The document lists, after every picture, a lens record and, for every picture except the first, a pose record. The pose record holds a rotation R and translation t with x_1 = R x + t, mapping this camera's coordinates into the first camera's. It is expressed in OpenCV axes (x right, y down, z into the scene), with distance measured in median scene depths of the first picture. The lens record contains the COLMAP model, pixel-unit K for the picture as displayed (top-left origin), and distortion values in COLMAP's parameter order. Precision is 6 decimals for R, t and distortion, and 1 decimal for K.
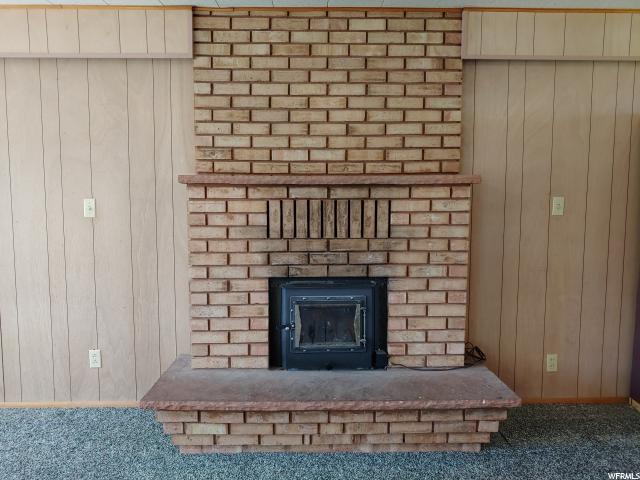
lens RADIAL K [[495.8, 0, 314.1], [0, 495.8, 237.2], [0, 0, 1]] dist [0.025427, -0.057815]
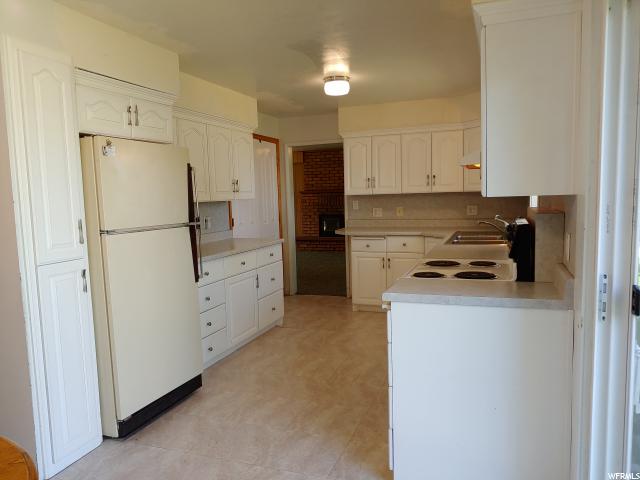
lens RADIAL K [[495.8, 0, 321.0], [0, 495.8, 242.3], [0, 0, 1]] dist [0.025427, -0.057815]
pose [[0.932411, 0.009163, -0.361283, 1.422447], [-0.007078, 0.999950, 0.007095, 0.280075], [0.361330, -0.004058, 0.932429, -2.871964]]
